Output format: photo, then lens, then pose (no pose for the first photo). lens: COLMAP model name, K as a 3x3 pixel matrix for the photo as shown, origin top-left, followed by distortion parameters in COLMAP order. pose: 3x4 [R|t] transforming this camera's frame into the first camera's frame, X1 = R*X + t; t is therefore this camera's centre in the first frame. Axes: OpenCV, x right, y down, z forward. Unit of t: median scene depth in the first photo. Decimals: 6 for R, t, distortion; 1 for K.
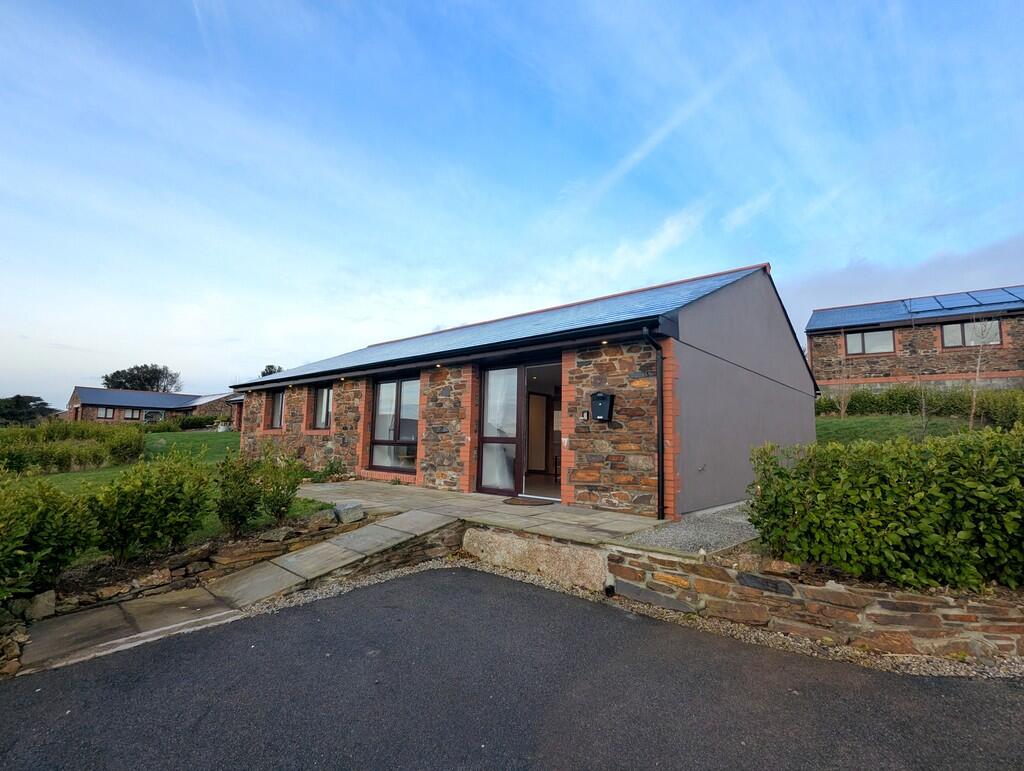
lens RADIAL K [[483.6, 0, 511.5], [0, 483.6, 389.2], [0, 0, 1]] dist [-0.003908, 0.000301]
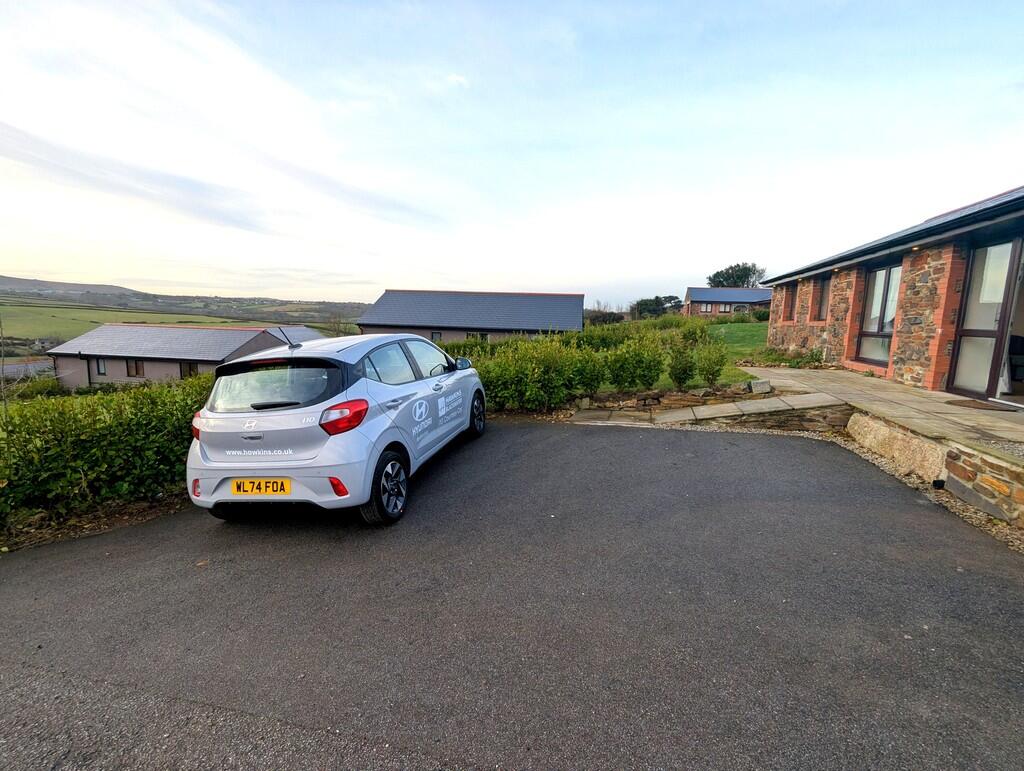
lens RADIAL K [[483.6, 0, 511.5], [0, 483.6, 389.2], [0, 0, 1]] dist [-0.003908, 0.000301]
pose [[0.450321, 0.124351, -0.884165, 0.349370], [0.074413, 0.981582, 0.175952, -0.006260], [0.889760, -0.145028, 0.432774, -0.093116]]
